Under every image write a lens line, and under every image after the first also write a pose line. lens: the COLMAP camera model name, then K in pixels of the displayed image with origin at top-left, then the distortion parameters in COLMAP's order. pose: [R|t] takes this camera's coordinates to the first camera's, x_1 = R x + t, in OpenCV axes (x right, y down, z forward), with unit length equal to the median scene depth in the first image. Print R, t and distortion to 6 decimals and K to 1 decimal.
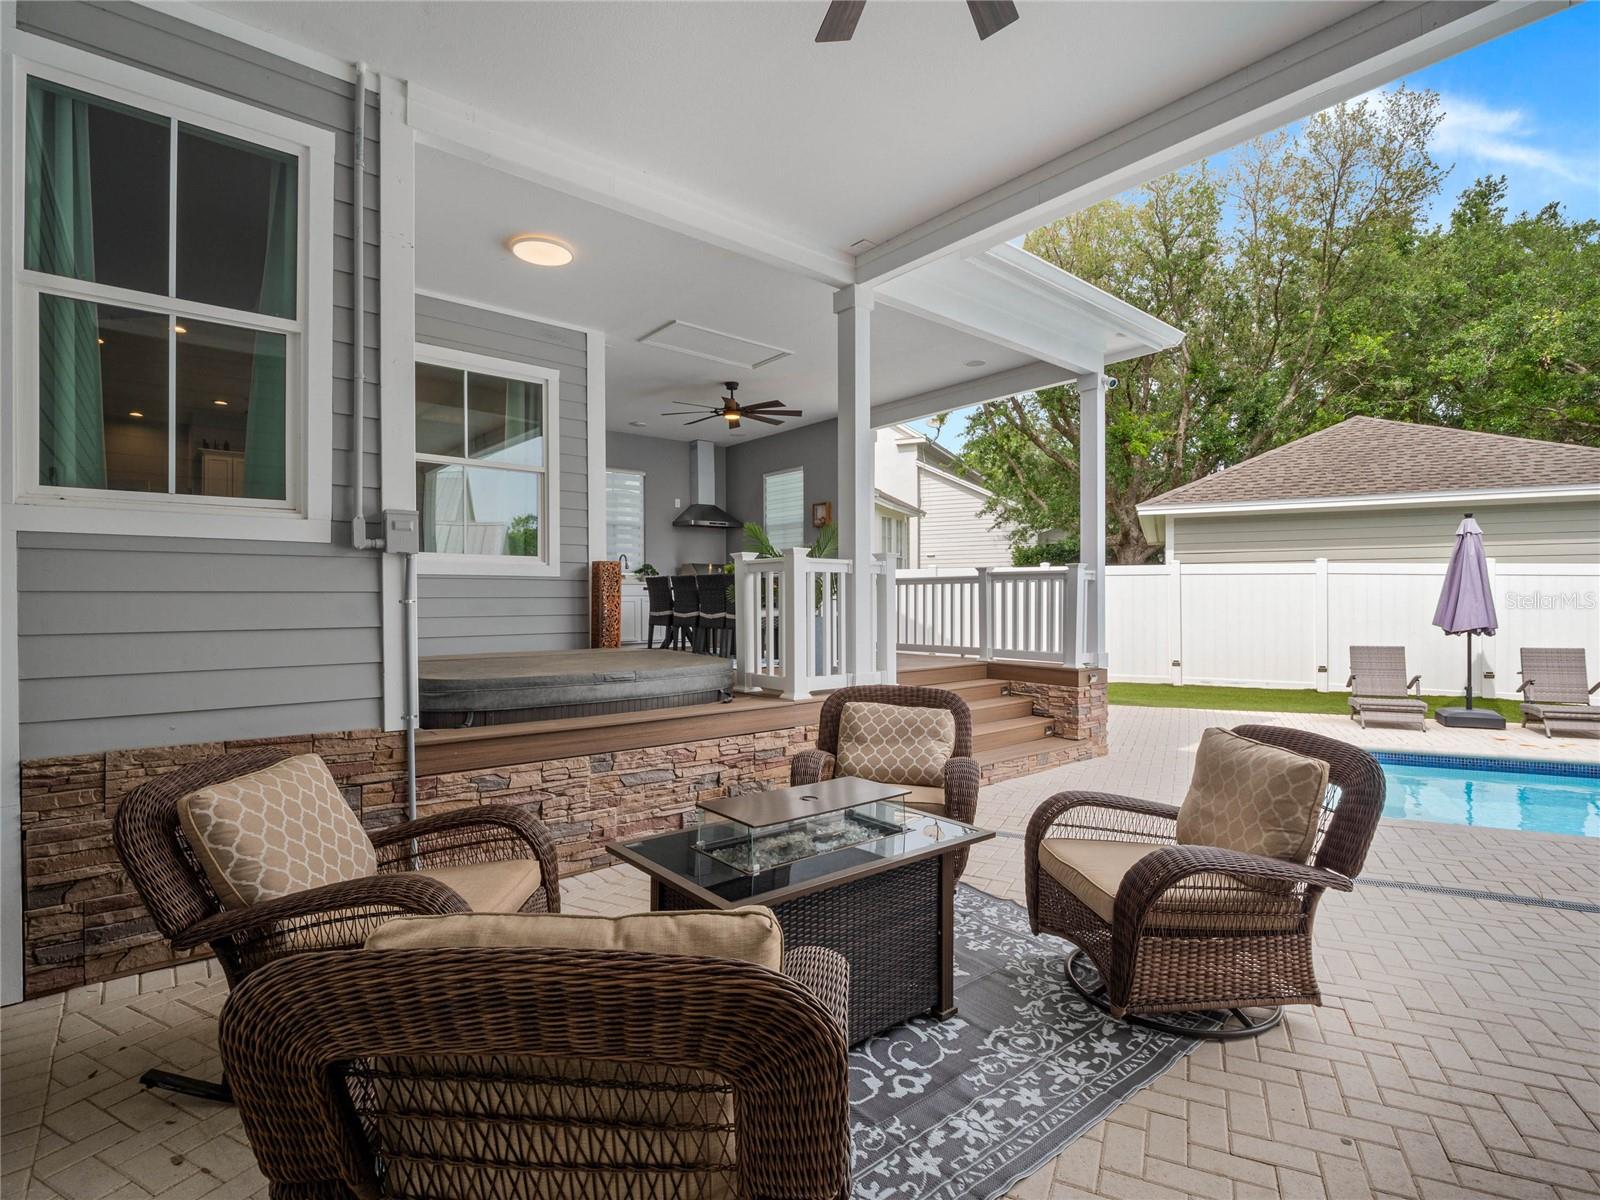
lens RADIAL K [[767.1, 0, 800.0], [0, 767.1, 600.0], [0, 0, 1]] dist [-0.012914, -0.009518]
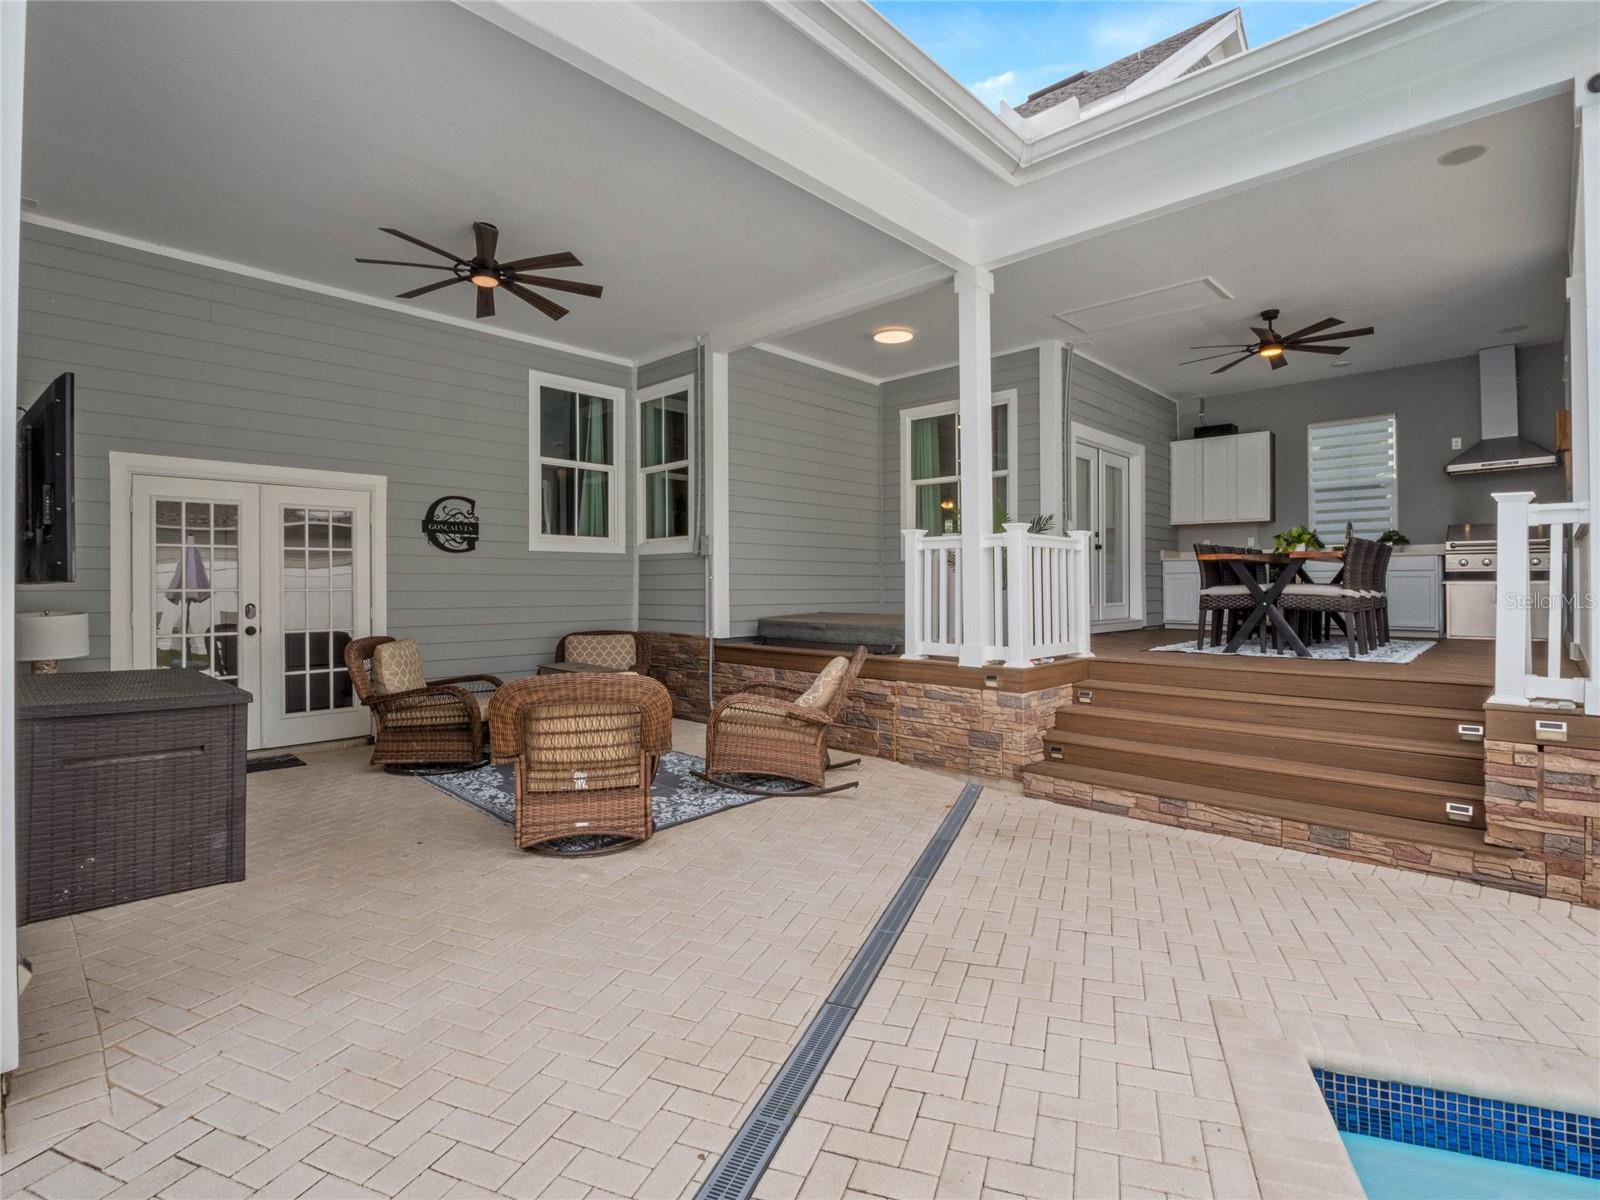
lens RADIAL K [[784.6, 0, 810.1], [0, 784.6, 583.4], [0, 0, 1]] dist [-0.001042, -0.011065]
pose [[0.126146, -0.000889, -0.992011, 0.574289], [0.002777, 0.999996, -0.000543, 0.007358], [0.992008, -0.002686, 0.126148, 0.335336]]
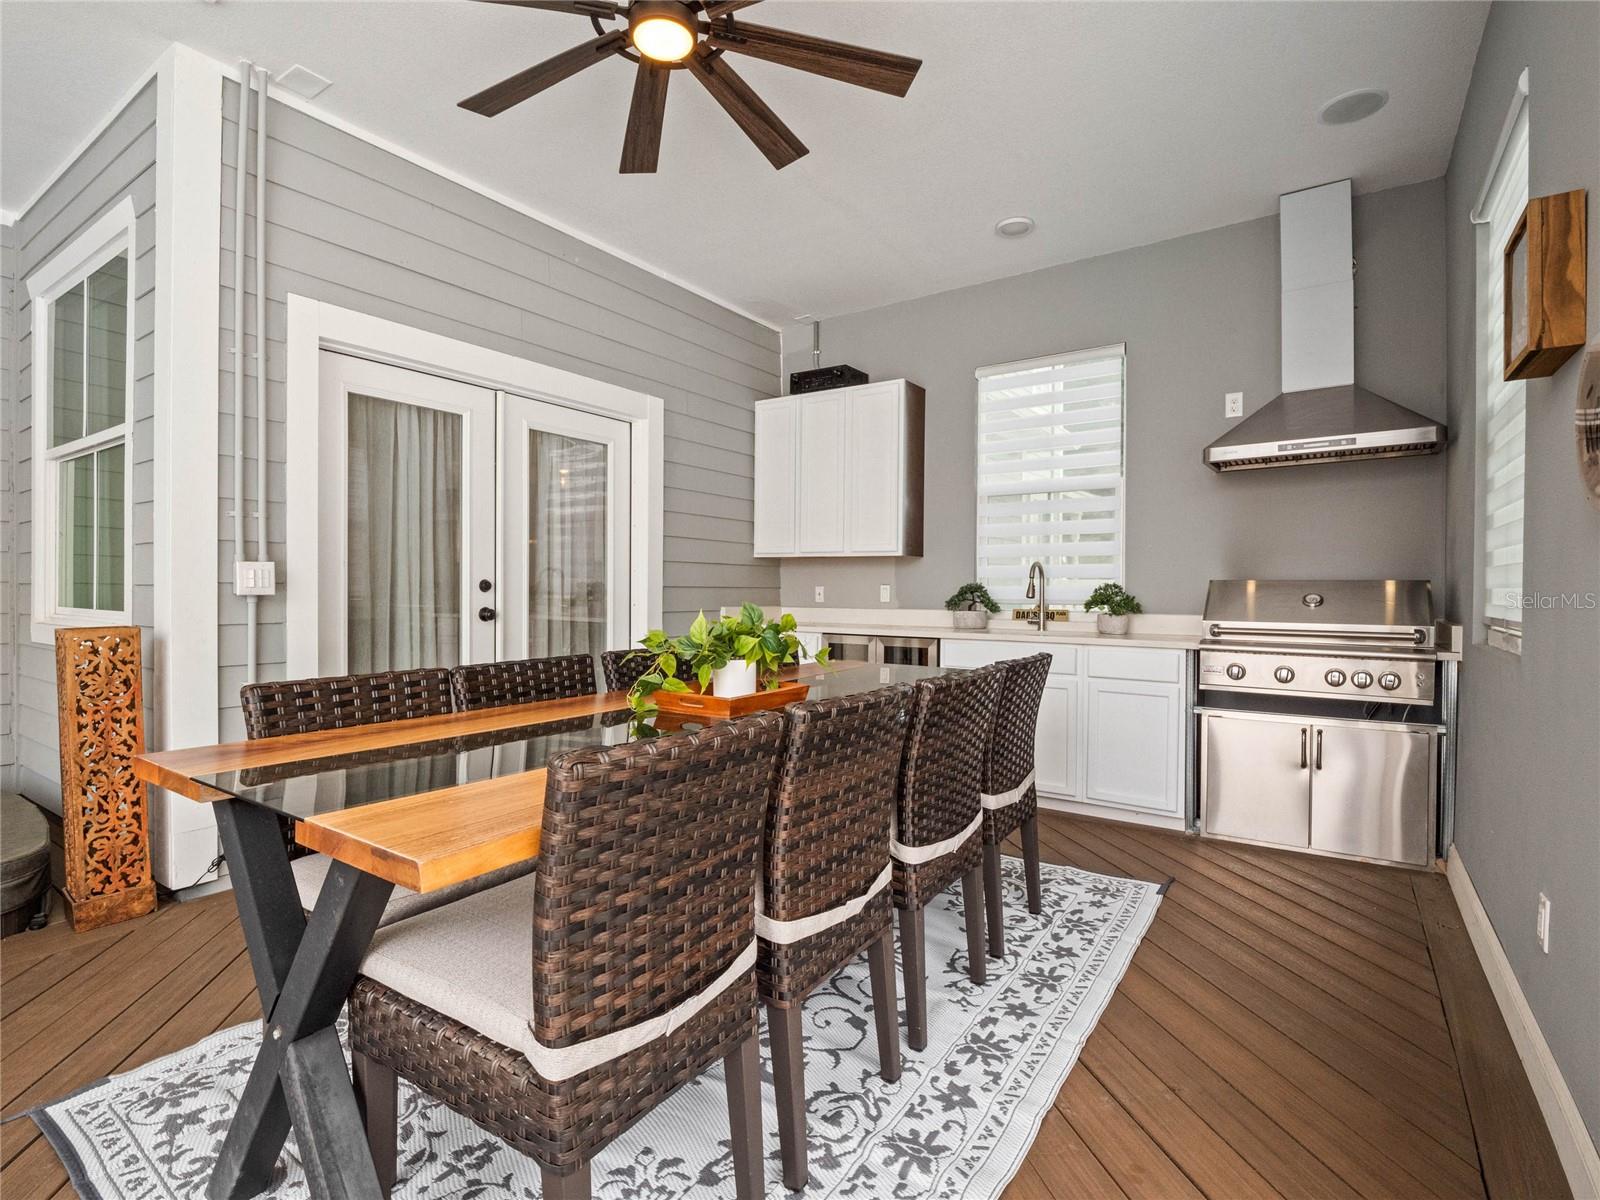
lens RADIAL K [[784.6, 0, 810.1], [0, 784.6, 583.4], [0, 0, 1]] dist [-0.001042, -0.011065]
pose [[0.271831, -0.003000, -0.962340, 0.149612], [-0.007443, 0.999959, -0.005220, -0.047764], [0.962316, 0.008581, 0.271798, 0.822279]]
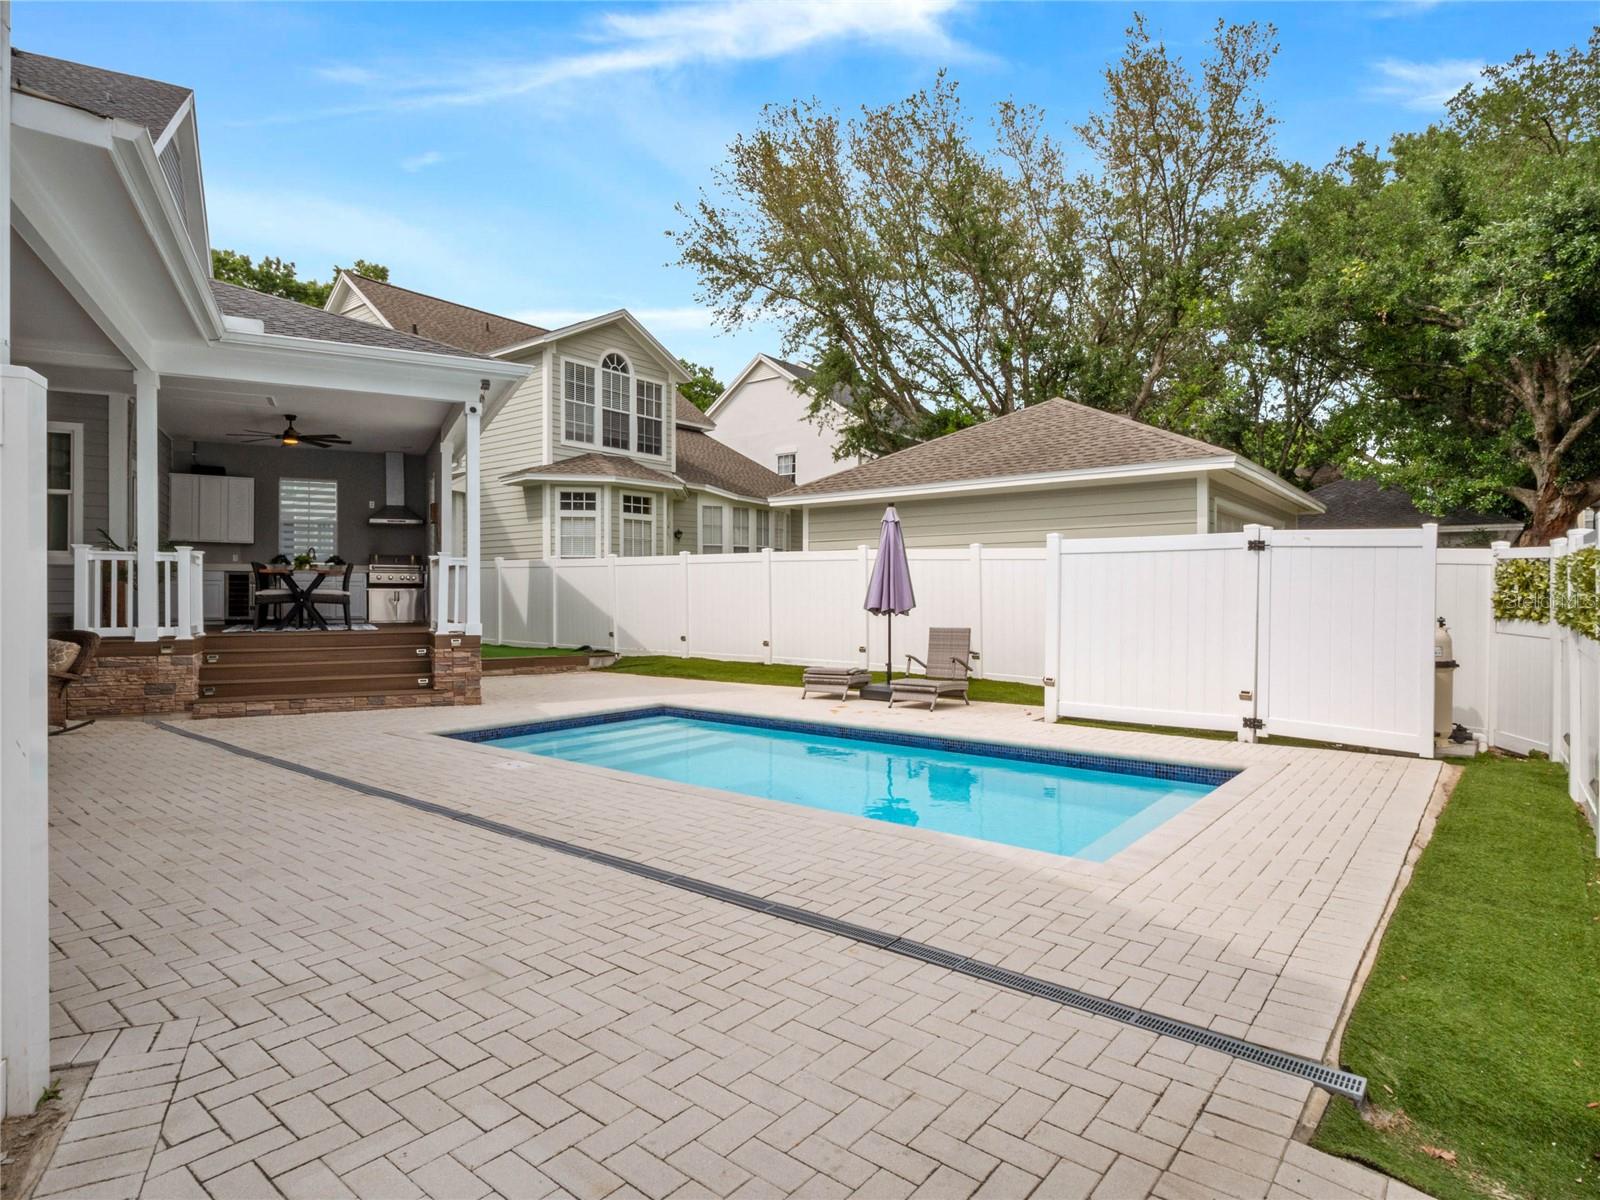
lens RADIAL K [[889.5, 0, 800.0], [0, 889.5, 600.0], [0, 0, 1]] dist [0.012348, -0.000031]
pose [[0.977585, 0.004945, -0.210485, 0.901520], [-0.004019, 0.999980, 0.004827, 0.015547], [0.210505, -0.003872, 0.977585, -0.251108]]
